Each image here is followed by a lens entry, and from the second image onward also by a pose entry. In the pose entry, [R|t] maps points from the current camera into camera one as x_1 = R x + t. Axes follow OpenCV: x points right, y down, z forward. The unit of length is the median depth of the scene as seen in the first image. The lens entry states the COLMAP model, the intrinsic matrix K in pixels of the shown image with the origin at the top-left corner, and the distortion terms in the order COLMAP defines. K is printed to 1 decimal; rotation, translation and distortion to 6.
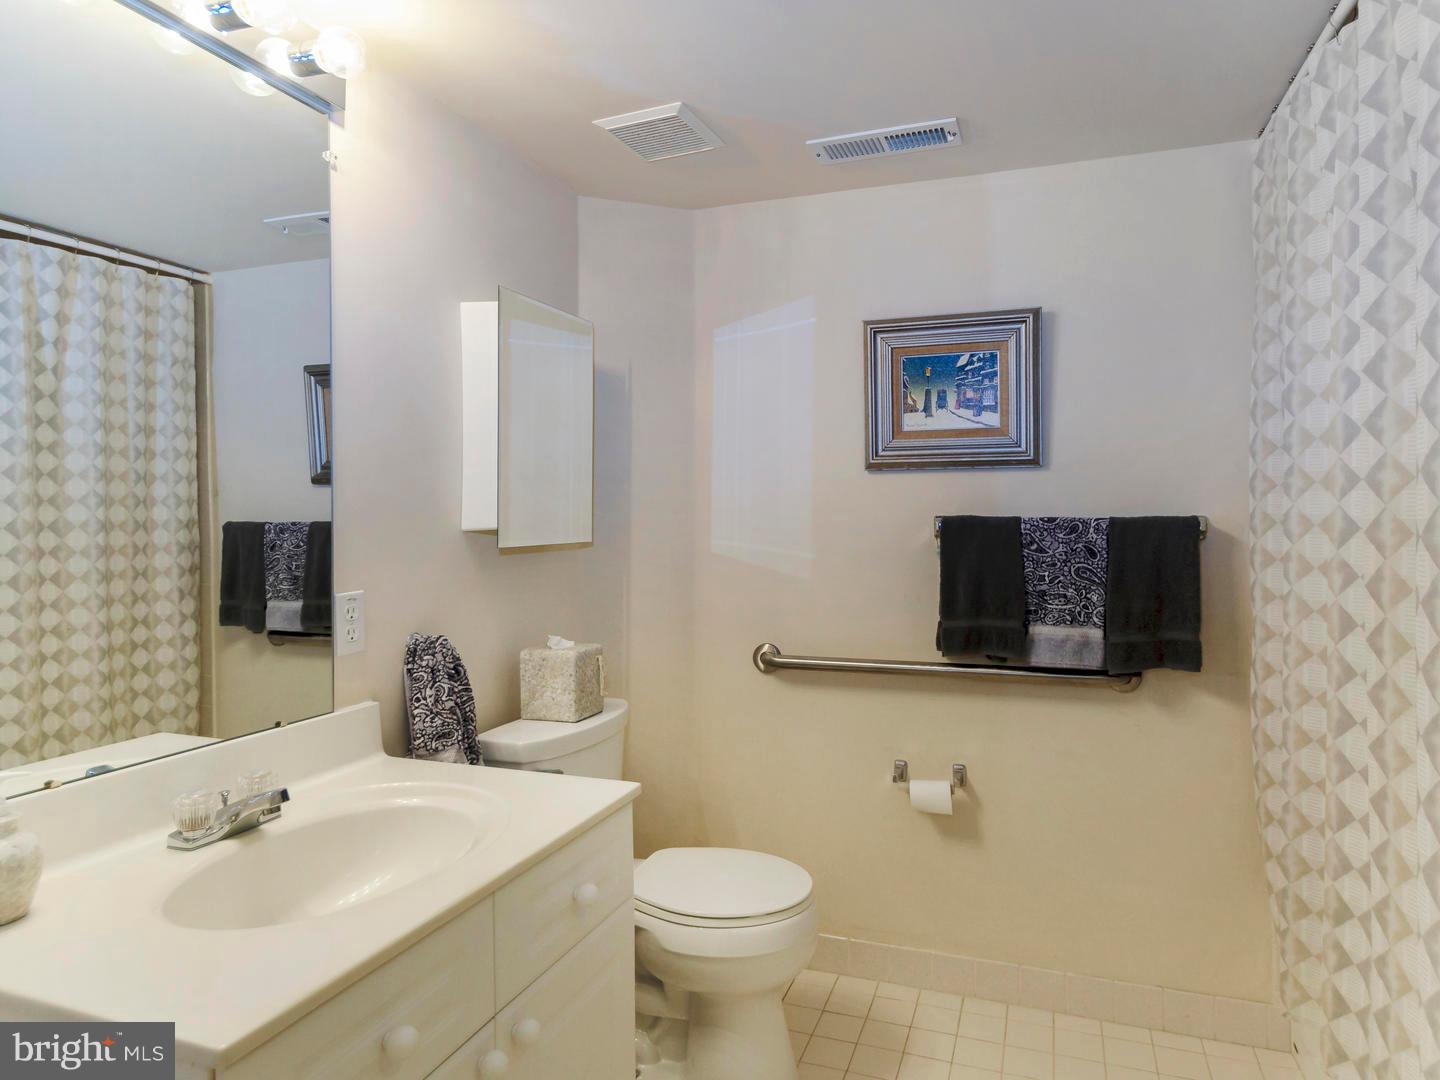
lens RADIAL K [[898.9, 0, 720.0], [0, 898.9, 540.0], [0, 0, 1]] dist [-0.046667, 0.059030]
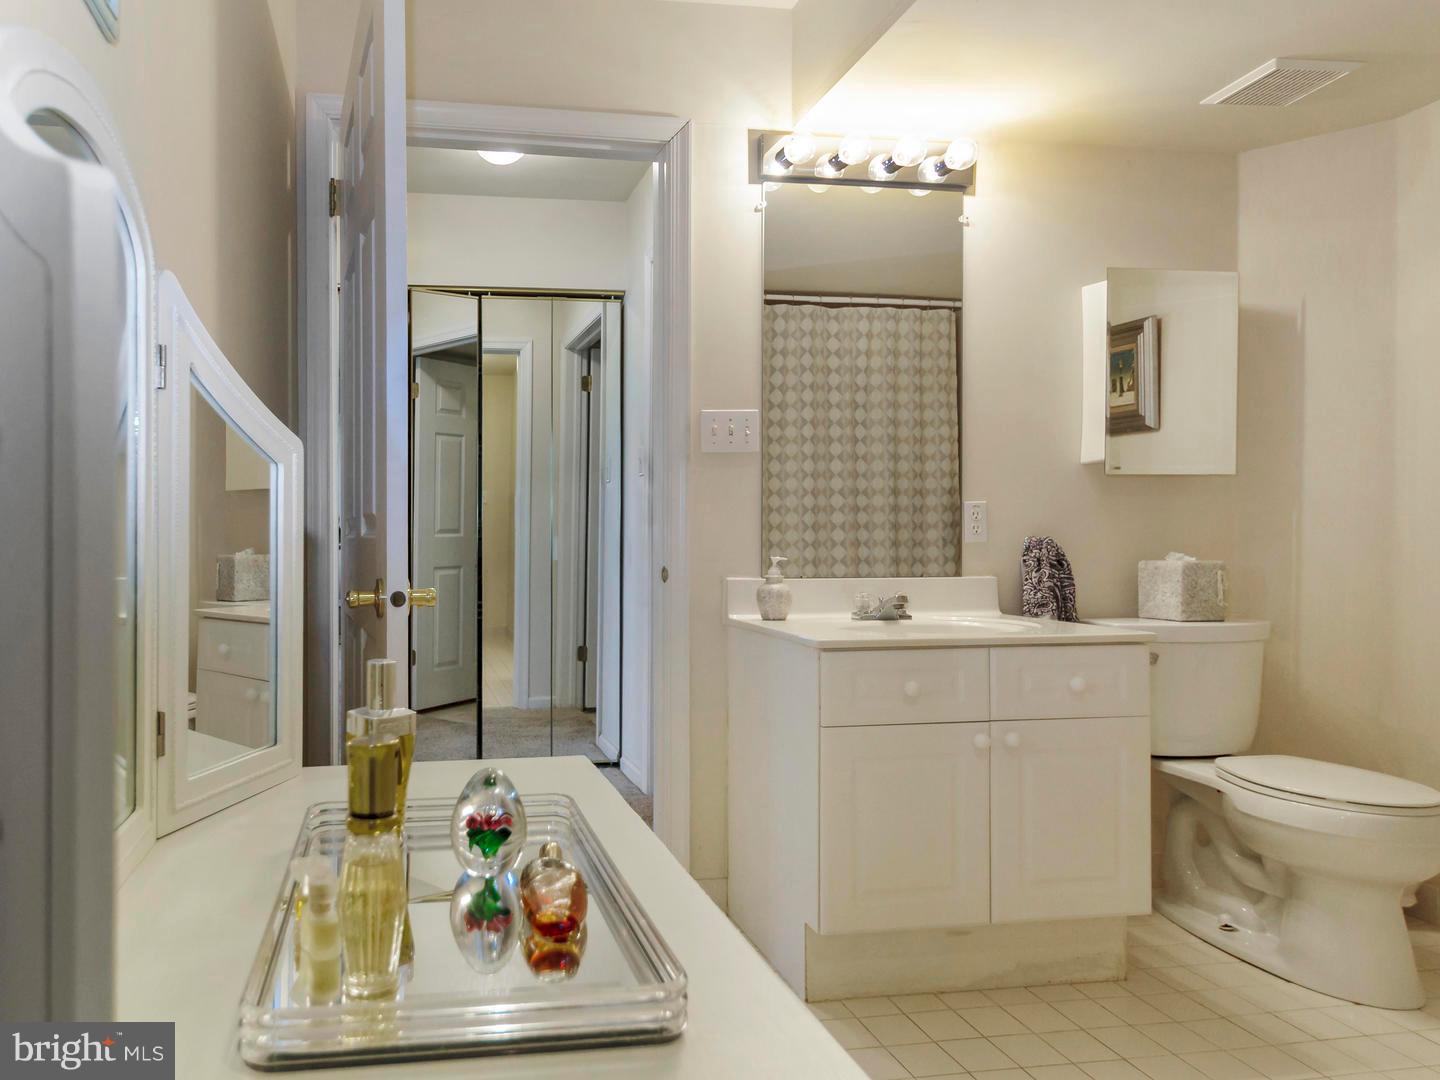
lens RADIAL K [[896.0, 0, 720.0], [0, 896.0, 540.0], [0, 0, 1]] dist [0.162914, -0.001494]
pose [[0.650043, 0.004596, -0.759883, 0.317709], [-0.004723, 0.999987, 0.002008, 0.079752], [0.759883, 0.002283, 0.650056, -0.229038]]
